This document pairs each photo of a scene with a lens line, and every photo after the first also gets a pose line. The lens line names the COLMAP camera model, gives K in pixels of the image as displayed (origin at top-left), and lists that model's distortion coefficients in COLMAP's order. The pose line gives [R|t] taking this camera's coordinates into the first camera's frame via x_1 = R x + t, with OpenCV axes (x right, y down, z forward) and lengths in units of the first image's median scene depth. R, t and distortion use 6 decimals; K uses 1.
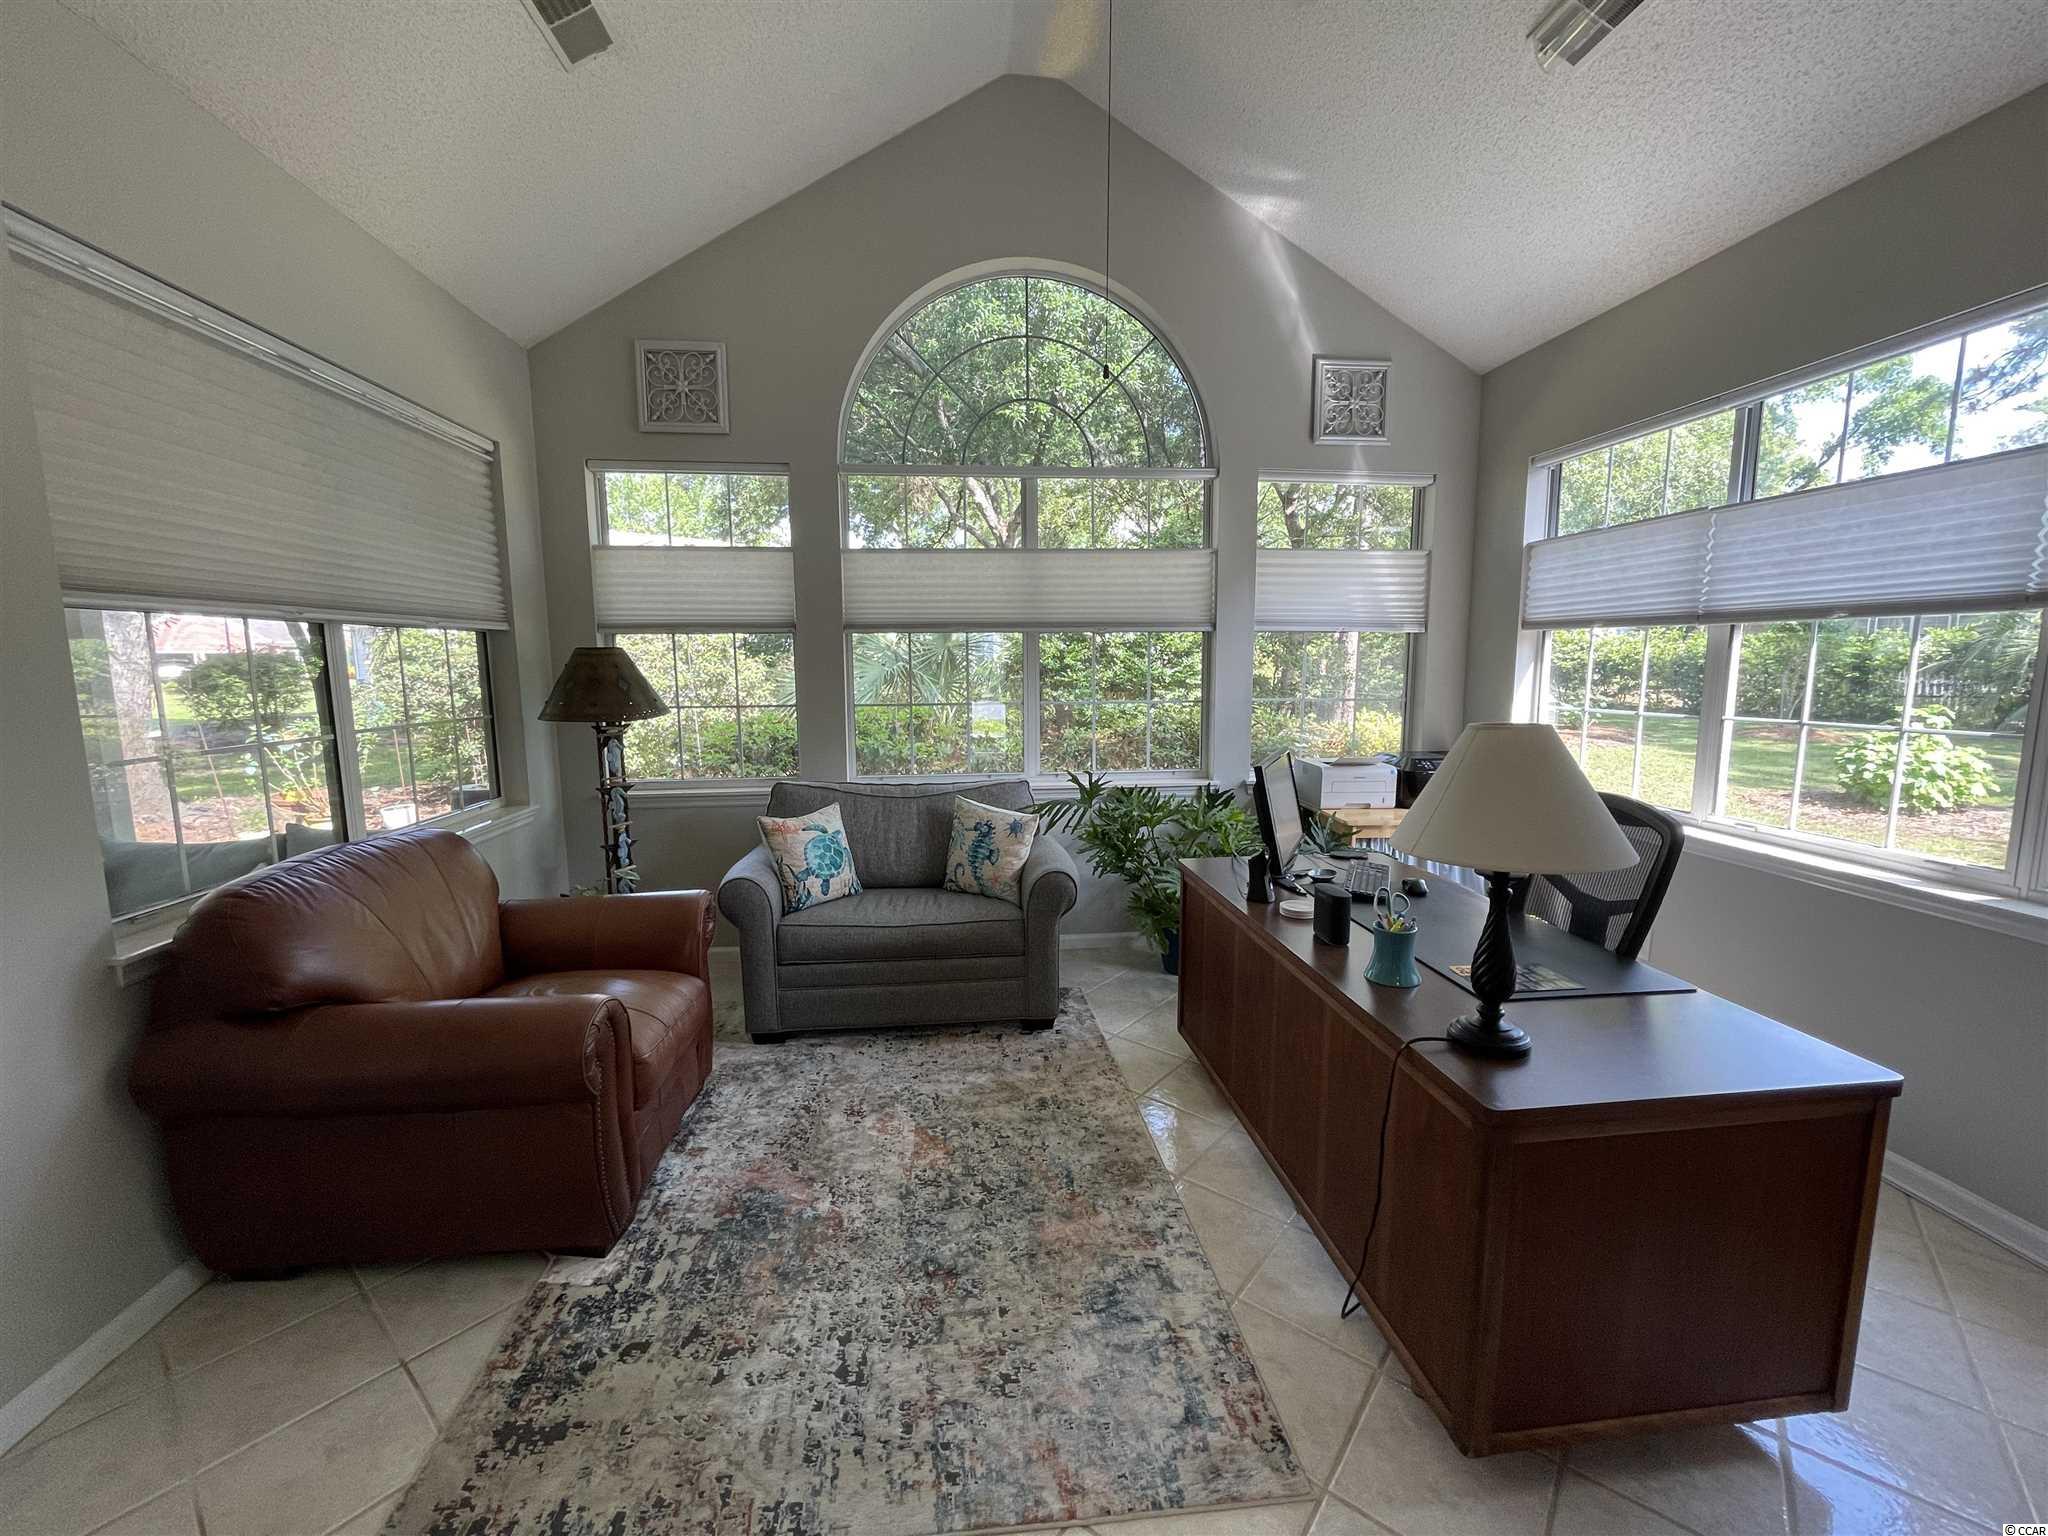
lens RADIAL K [[824.5, 0, 1024.8], [0, 824.5, 763.7], [0, 0, 1]] dist [-0.004141, -0.000939]
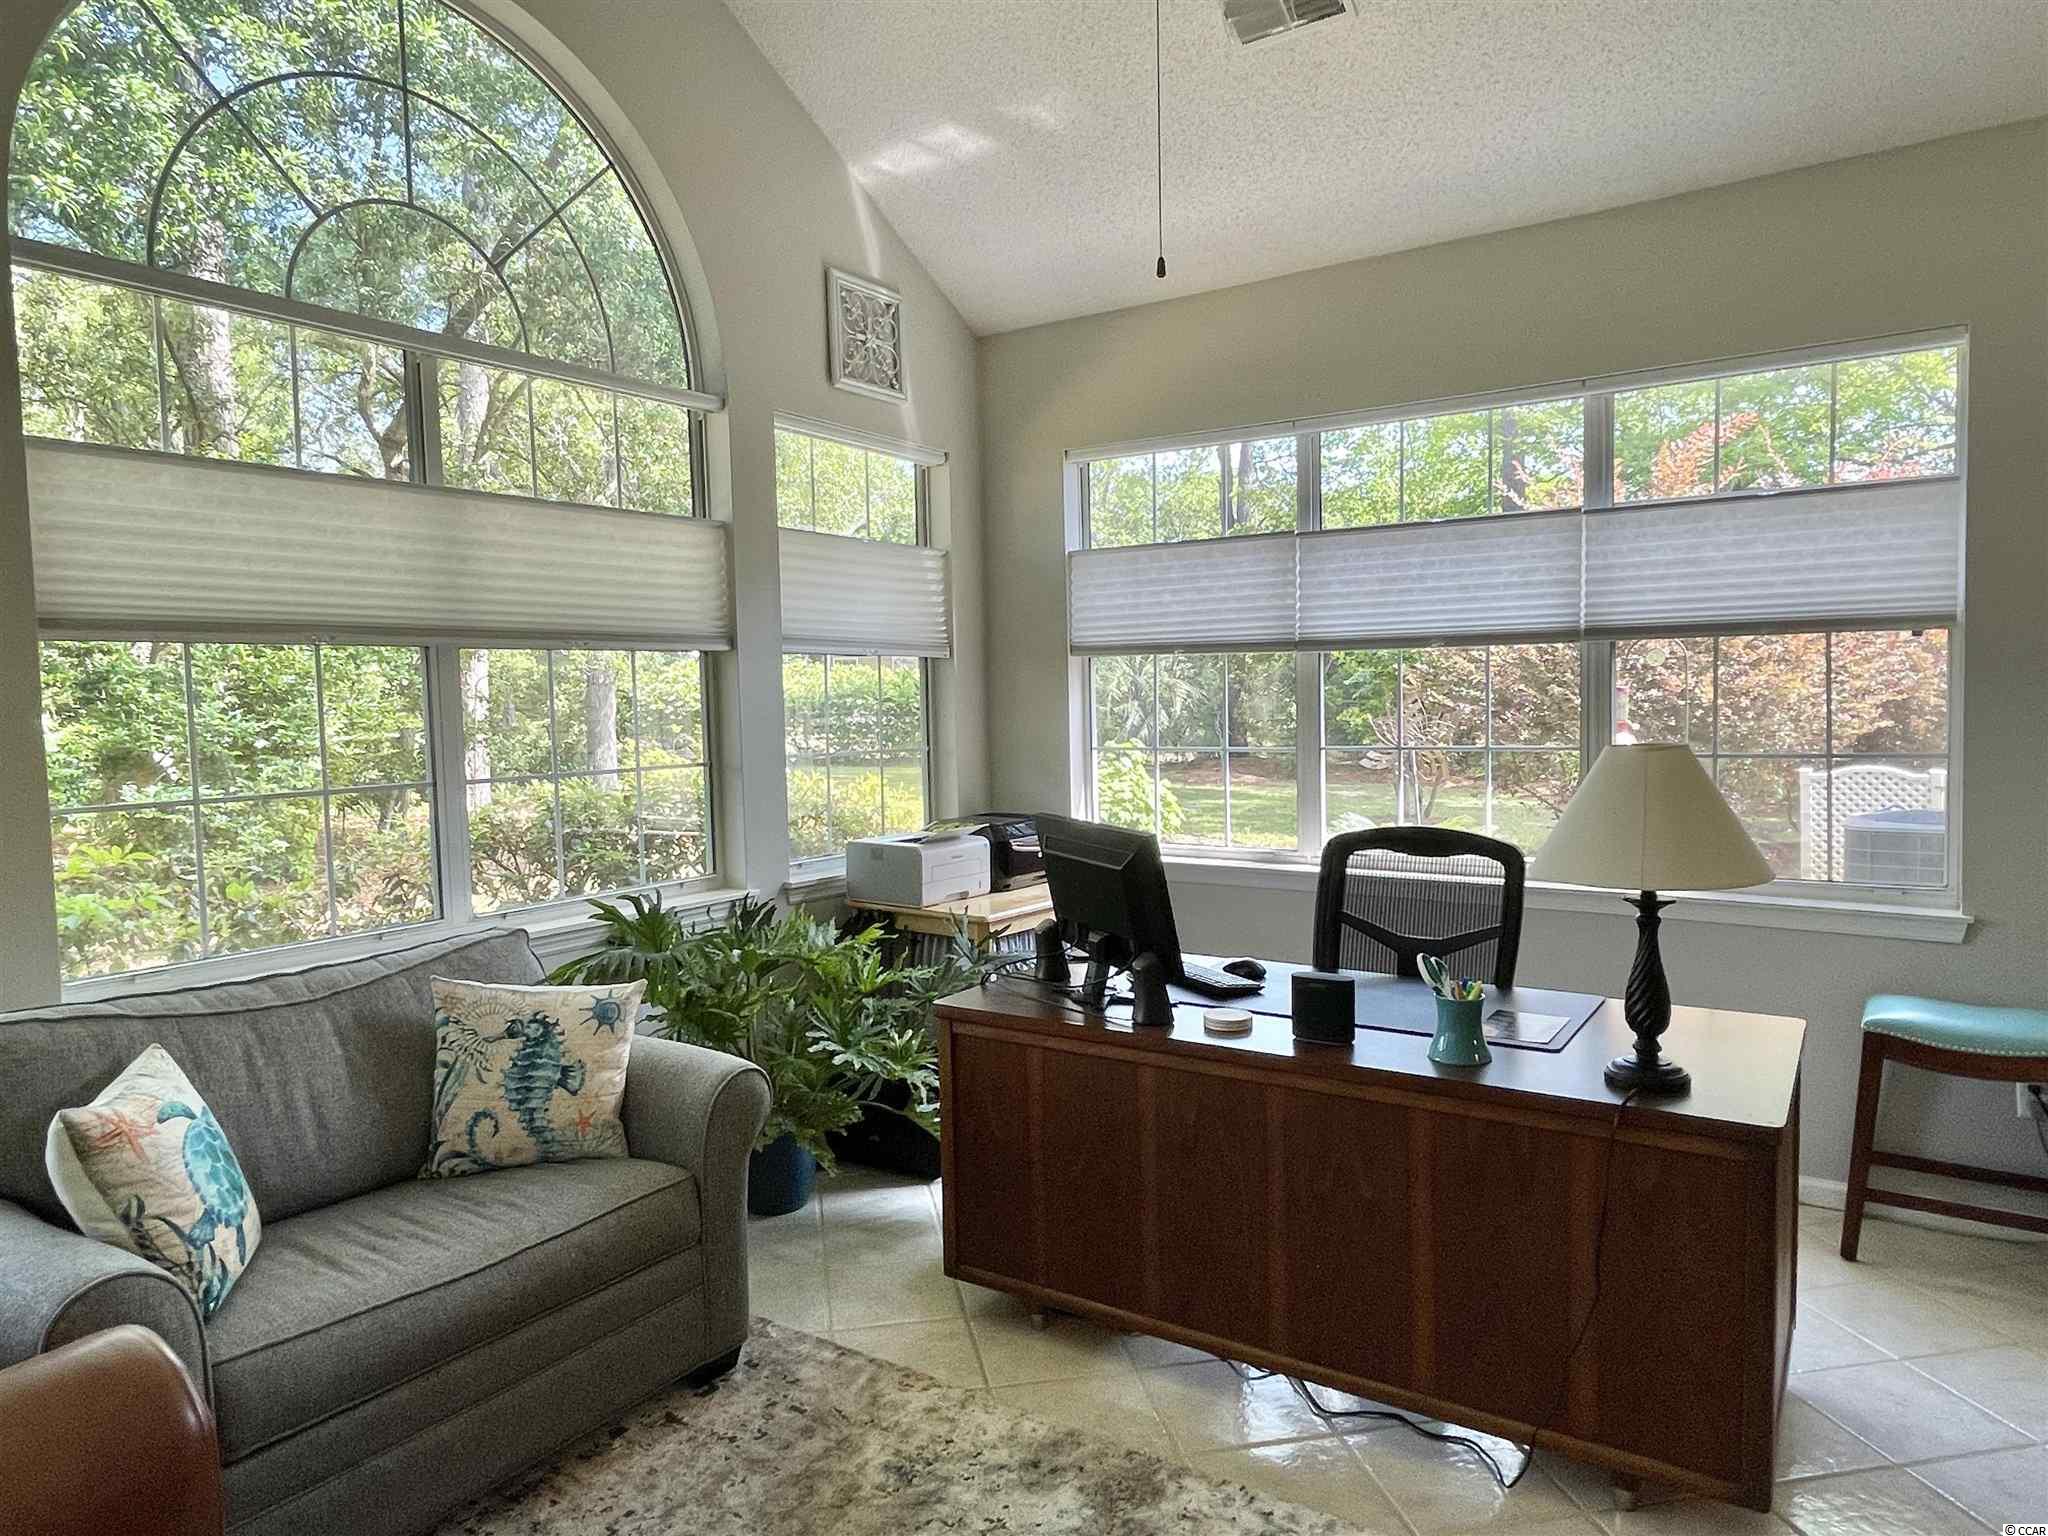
lens RADIAL K [[1294.0, 0, 1023.5], [0, 1294.0, 759.1], [0, 0, 1]] dist [0.003286, -0.000284]
pose [[0.636186, -0.044740, 0.770237, -0.467752], [0.110935, 0.993248, -0.033934, -0.025546], [-0.763518, 0.107035, 0.636854, 0.254956]]
